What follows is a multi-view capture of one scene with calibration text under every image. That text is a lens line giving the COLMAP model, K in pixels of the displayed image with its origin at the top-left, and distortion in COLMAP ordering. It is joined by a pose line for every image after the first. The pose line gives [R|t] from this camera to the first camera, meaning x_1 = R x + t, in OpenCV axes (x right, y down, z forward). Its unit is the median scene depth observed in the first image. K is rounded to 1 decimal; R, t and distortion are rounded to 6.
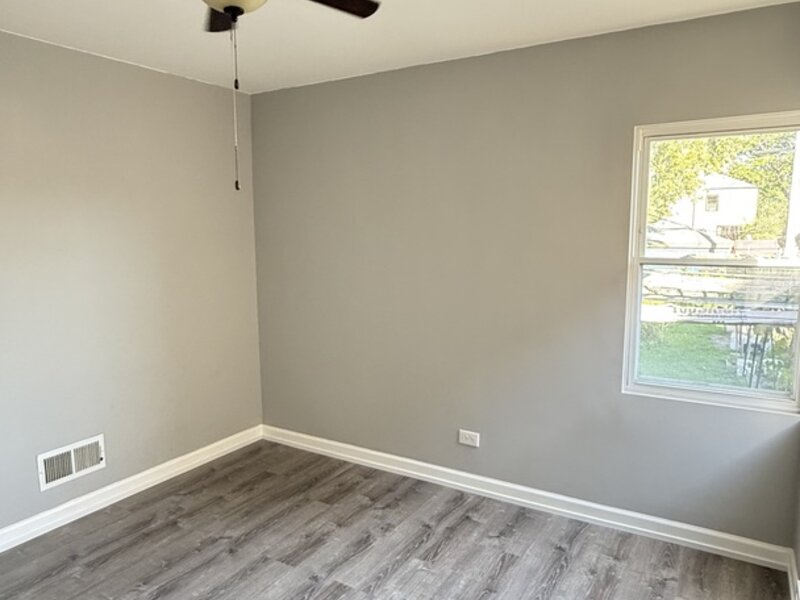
lens RADIAL K [[567.3, 0, 400.8], [0, 567.3, 302.3], [0, 0, 1]] dist [-0.001562, 0.000454]
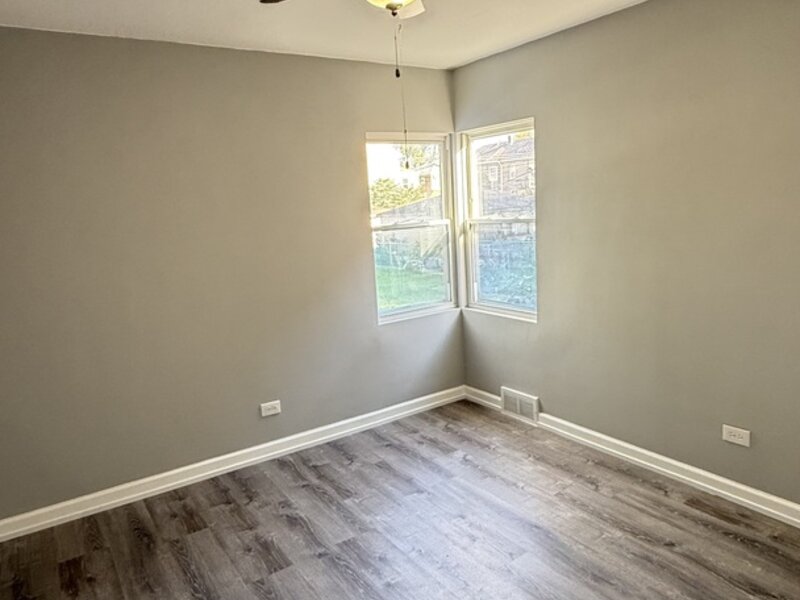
lens RADIAL K [[567.8, 0, 400.3], [0, 567.8, 295.7], [0, 0, 1]] dist [-0.002795, 0.007872]
pose [[0.418605, -0.165334, 0.892992, -0.774892], [0.171395, 0.980001, 0.101100, -0.040558], [-0.891849, 0.110733, 0.438570, 0.314468]]
